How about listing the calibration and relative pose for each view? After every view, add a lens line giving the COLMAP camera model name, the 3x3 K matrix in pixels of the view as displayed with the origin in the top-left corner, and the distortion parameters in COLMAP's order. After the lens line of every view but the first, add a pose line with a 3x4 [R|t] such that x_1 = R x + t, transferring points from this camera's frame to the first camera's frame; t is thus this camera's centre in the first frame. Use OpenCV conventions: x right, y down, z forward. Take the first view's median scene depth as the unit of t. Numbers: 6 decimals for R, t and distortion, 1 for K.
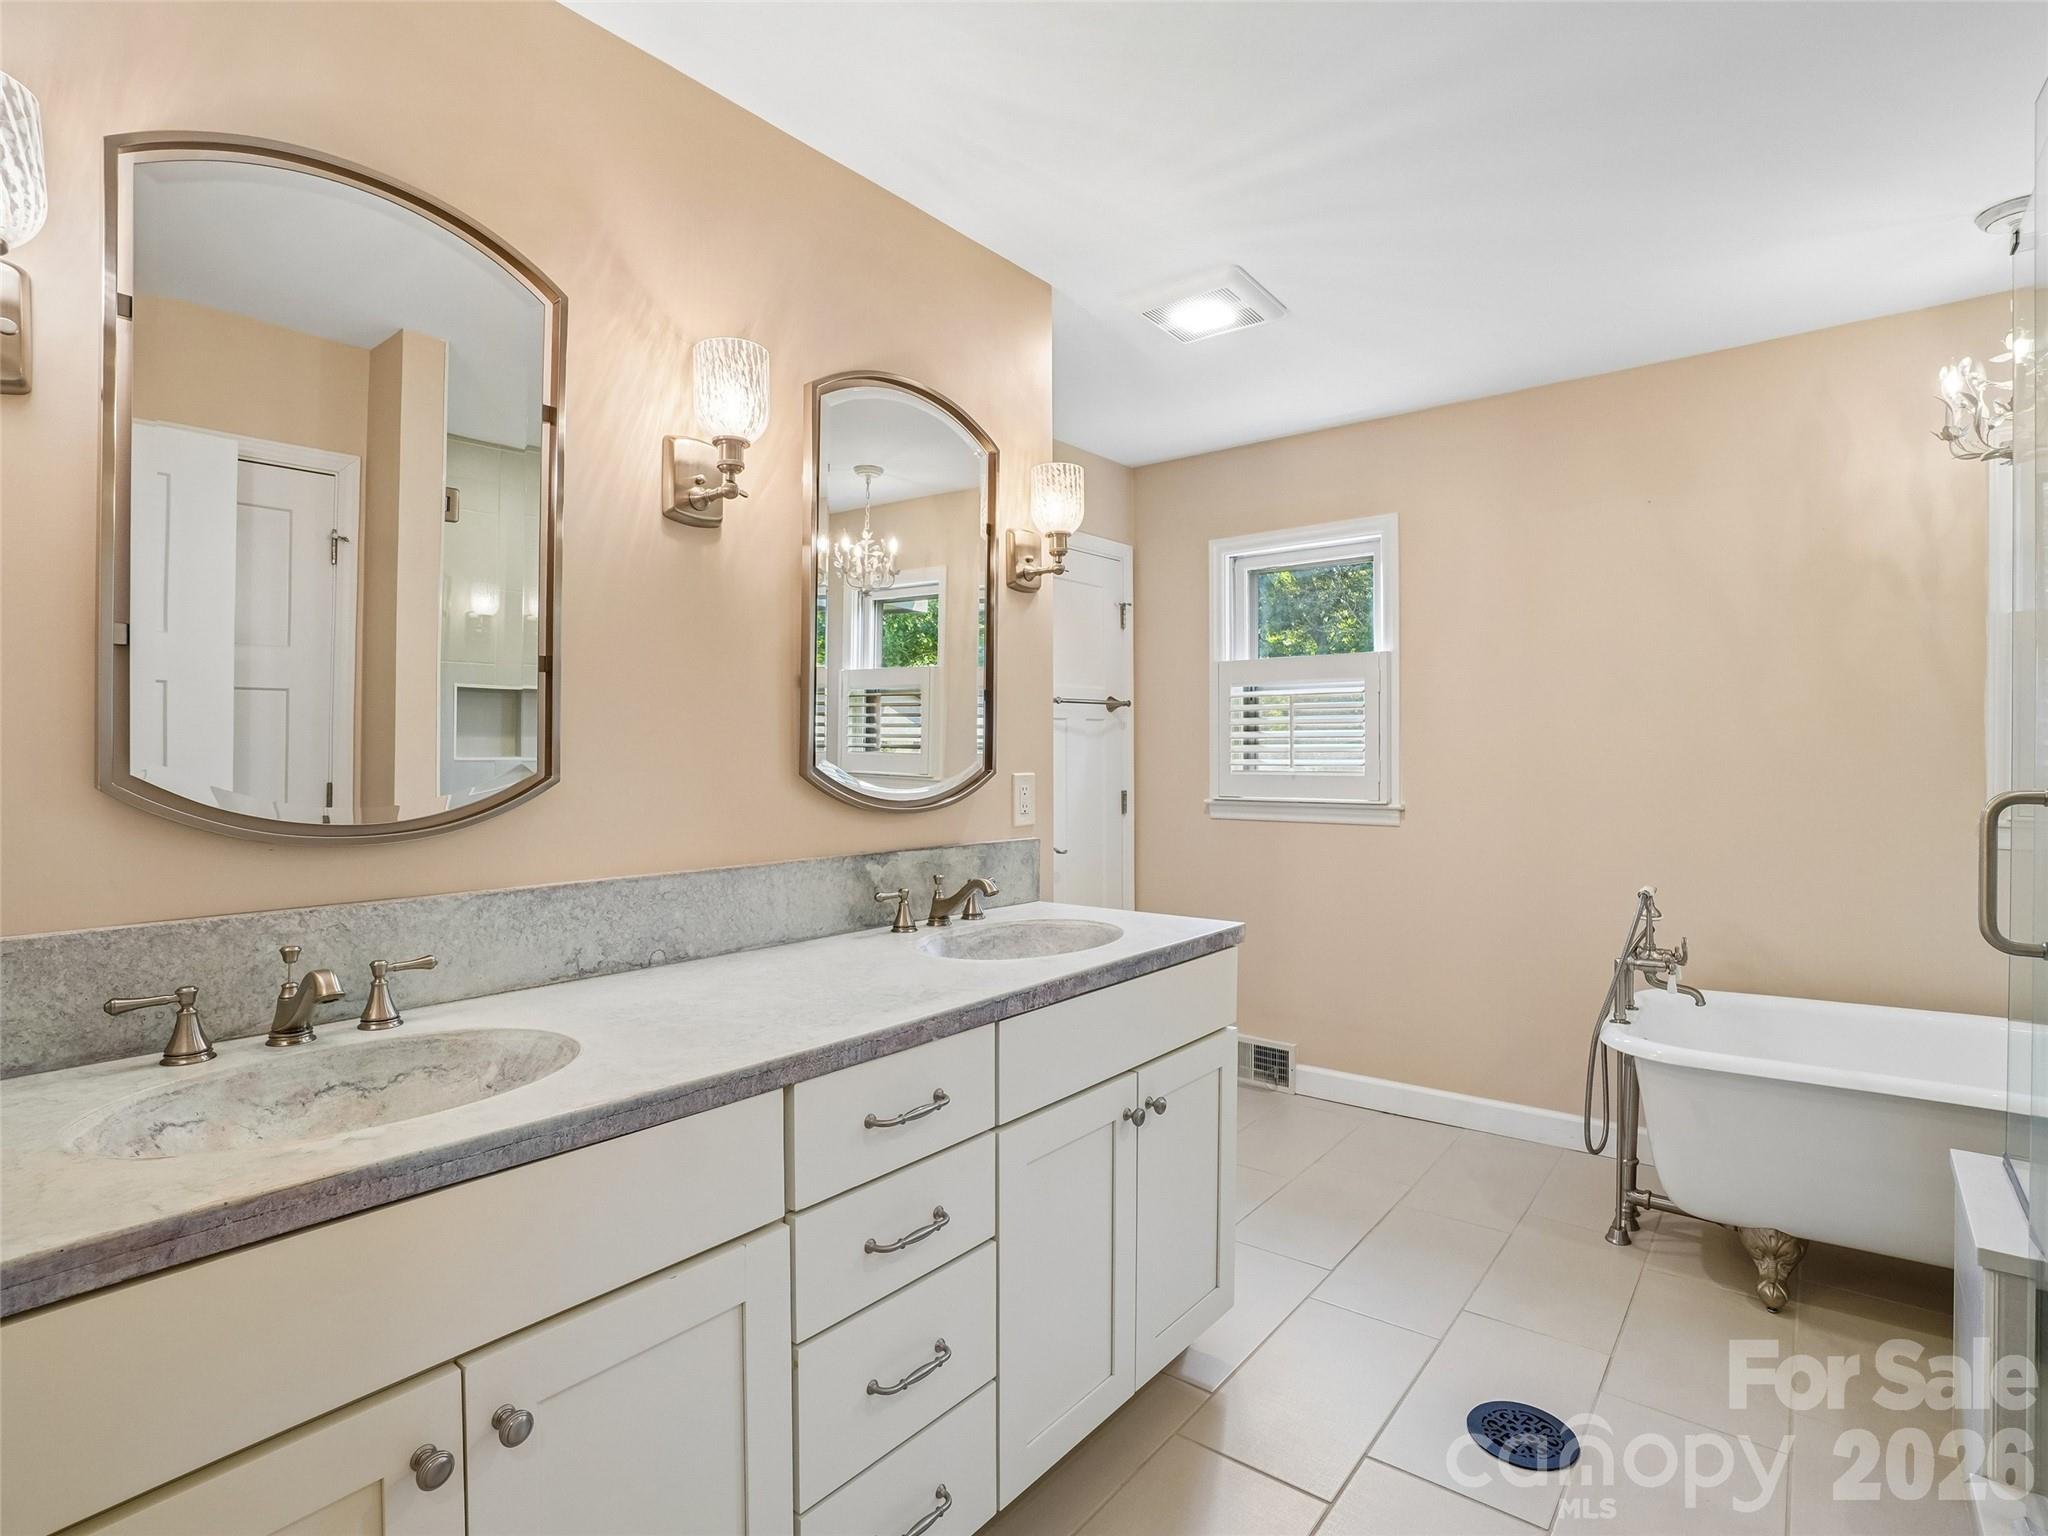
lens RADIAL K [[1032.7, 0, 1018.9], [0, 1032.7, 744.5], [0, 0, 1]] dist [-0.062731, 0.024441]
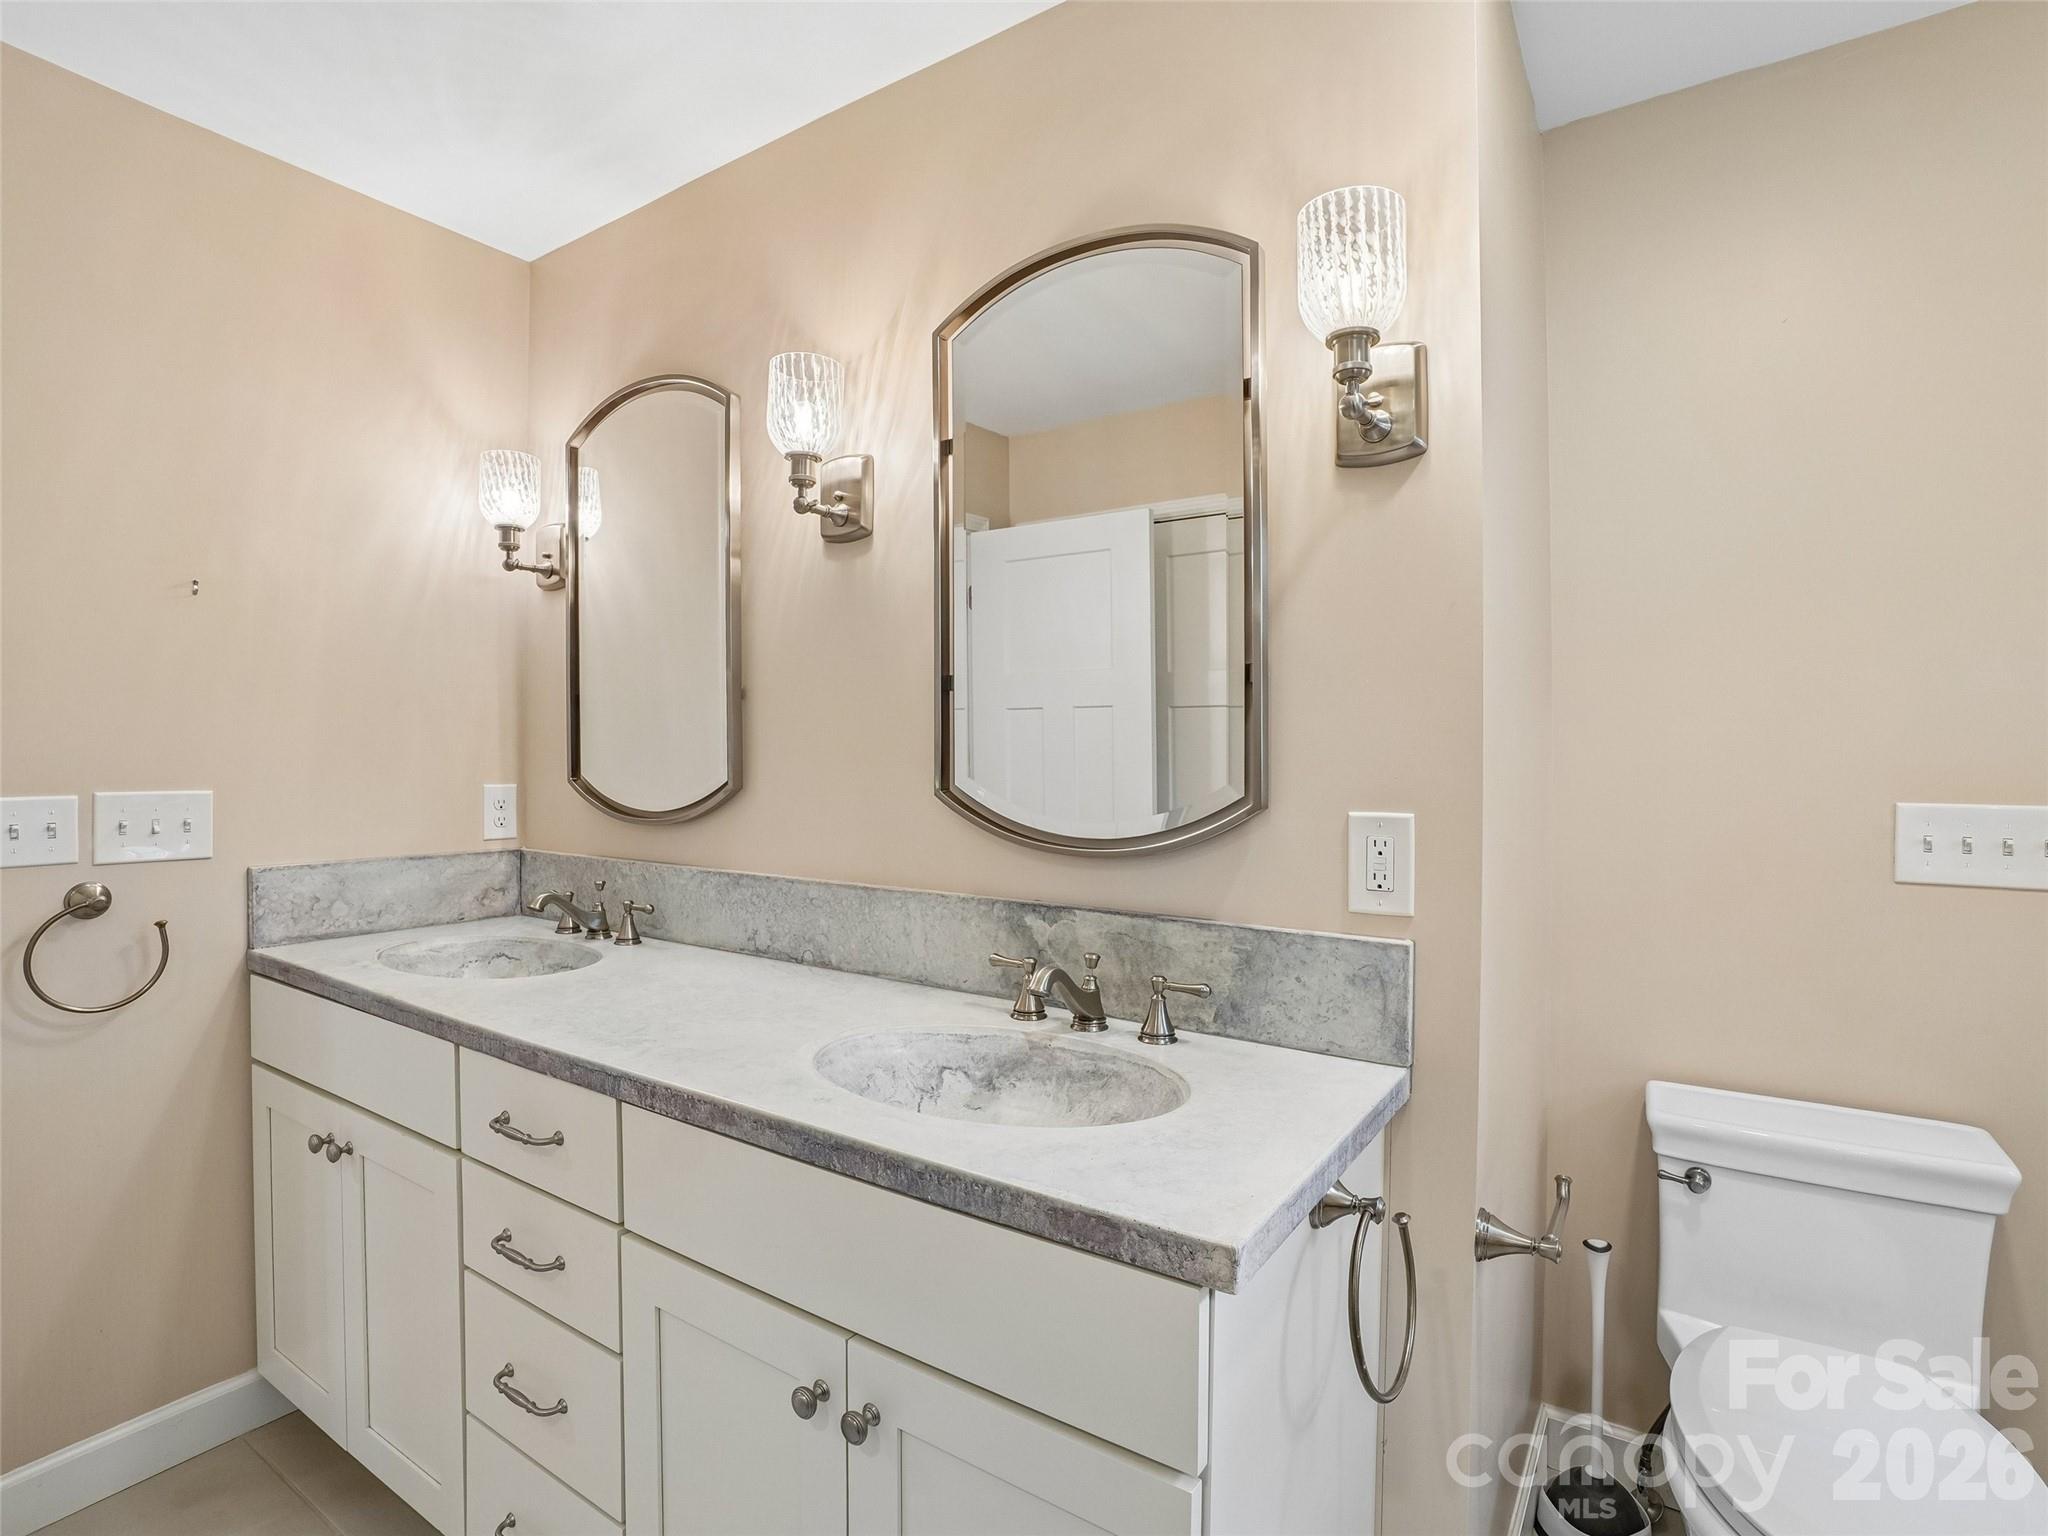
lens RADIAL K [[1032.7, 0, 1018.9], [0, 1032.7, 744.5], [0, 0, 1]] dist [-0.062731, 0.024441]
pose [[0.080238, -0.003251, -0.996770, 0.690433], [0.007198, 0.999970, -0.002682, -0.009659], [0.996750, -0.006960, 0.080259, 1.059285]]
